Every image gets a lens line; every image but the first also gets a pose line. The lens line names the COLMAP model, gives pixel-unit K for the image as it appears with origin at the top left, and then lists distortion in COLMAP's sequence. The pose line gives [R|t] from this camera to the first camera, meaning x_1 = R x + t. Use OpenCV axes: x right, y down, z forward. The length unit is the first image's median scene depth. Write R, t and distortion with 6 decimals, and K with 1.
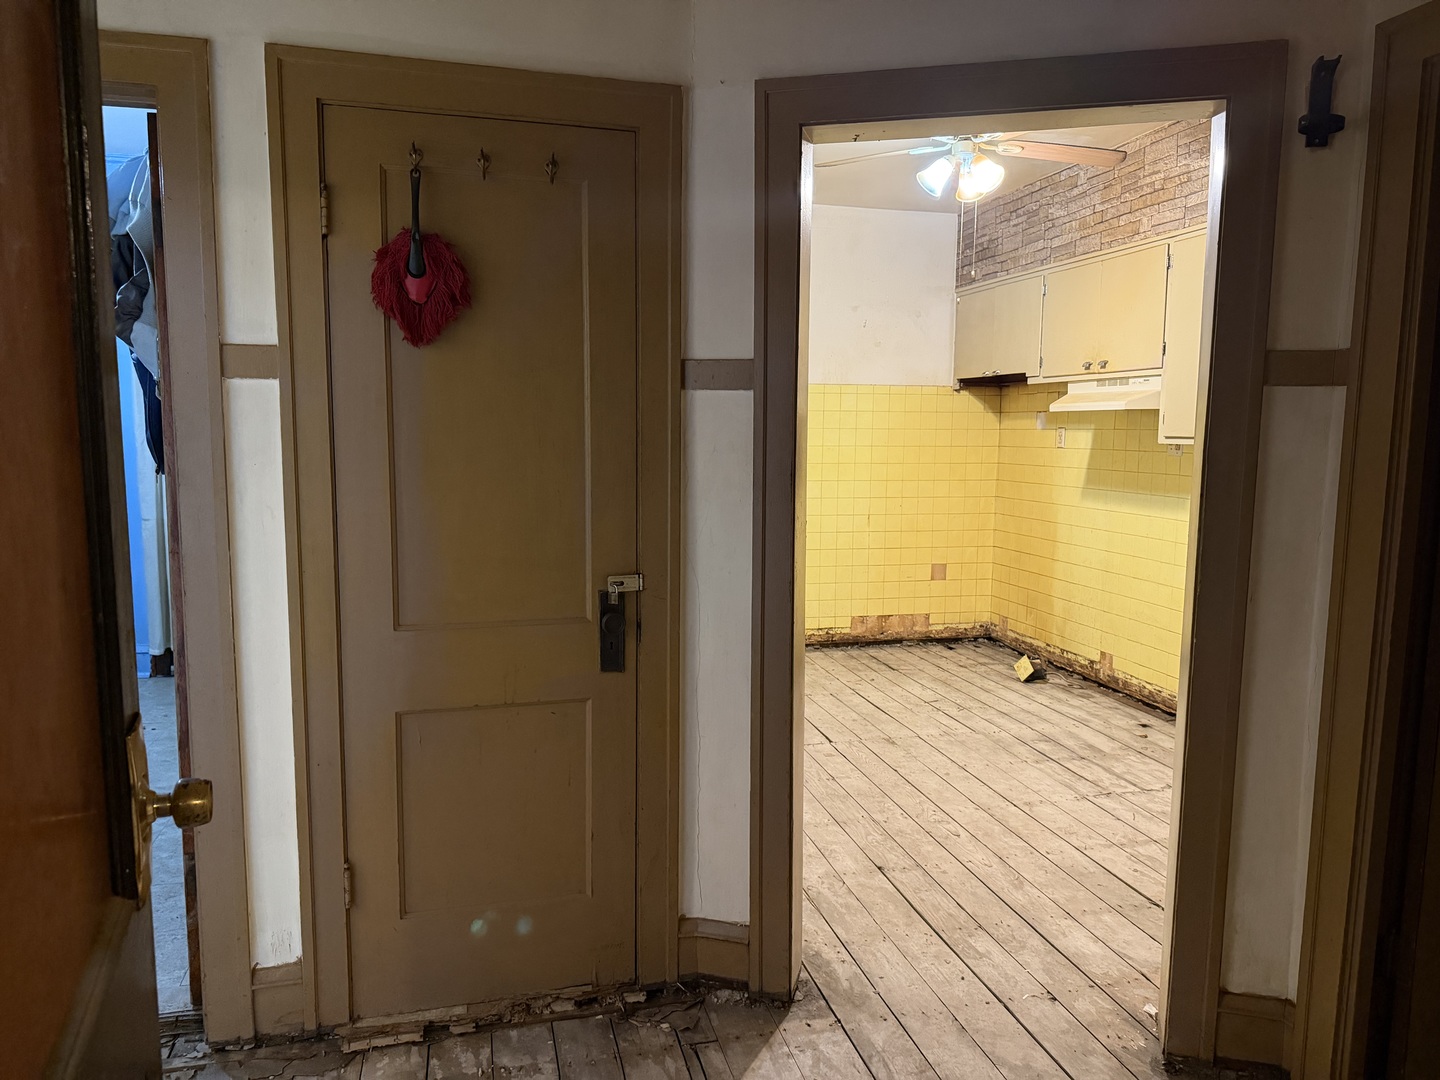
lens RADIAL K [[1006.0, 0, 726.1], [0, 1006.0, 544.7], [0, 0, 1]] dist [0.098656, -0.148630]
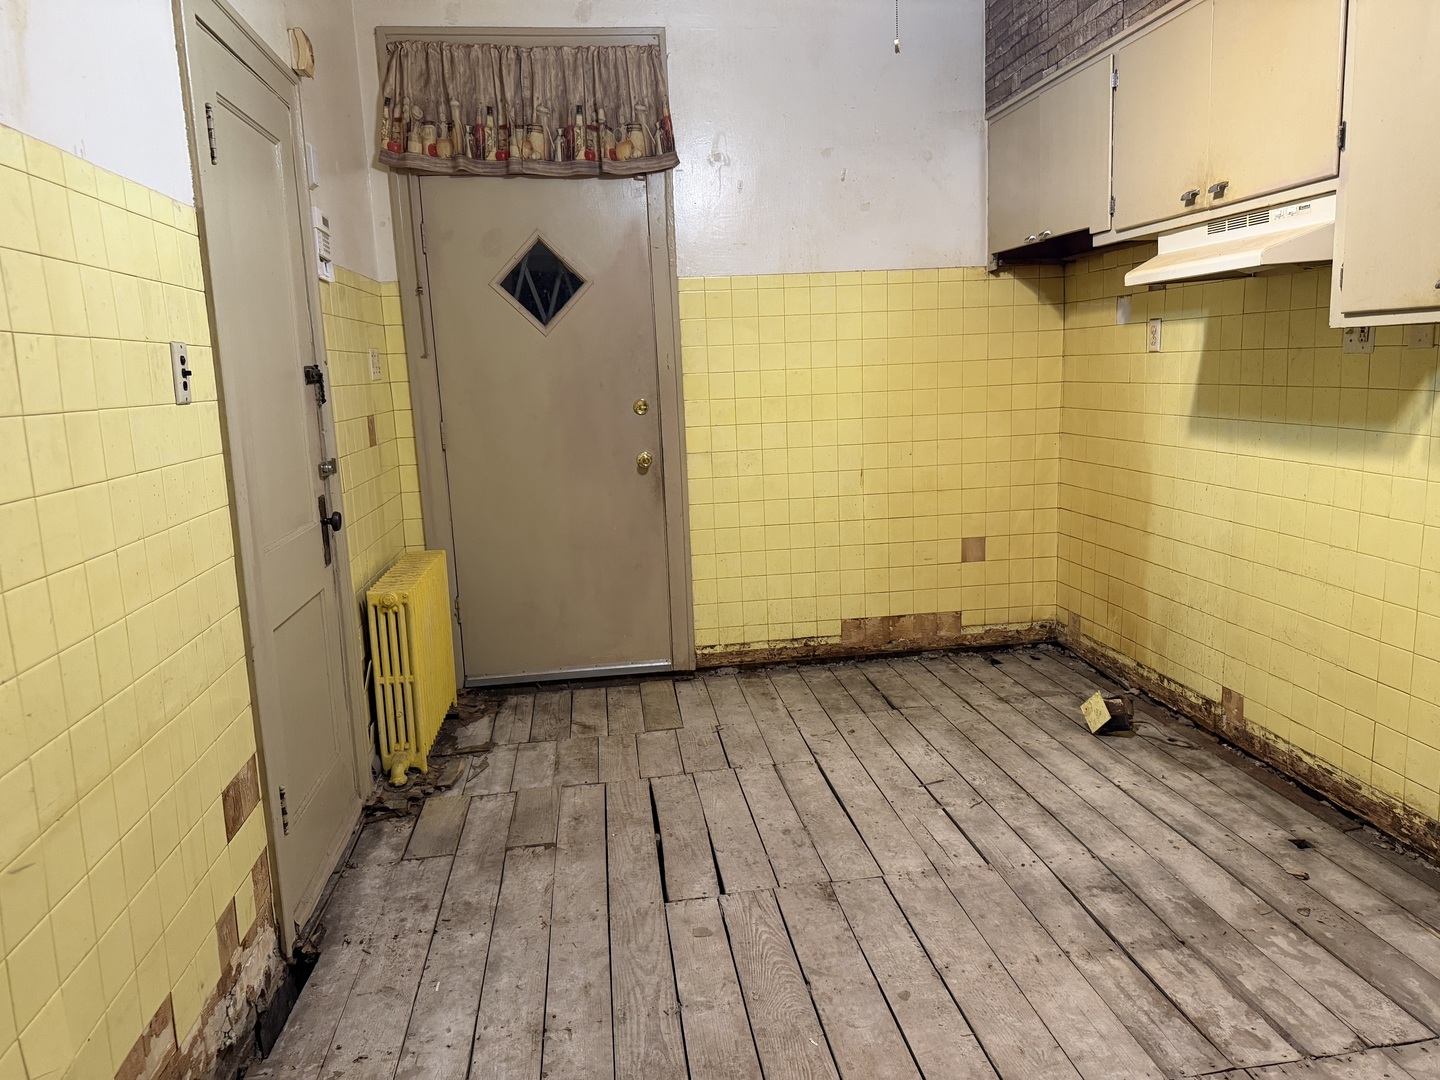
lens RADIAL K [[1016.1, 0, 720.8], [0, 1016.1, 533.6], [0, 0, 1]] dist [0.001181, 0.000906]
pose [[0.992583, -0.028411, -0.118201, 0.146957], [0.034793, 0.998026, 0.052278, -0.028403], [0.116482, -0.056003, 0.991613, 0.373764]]
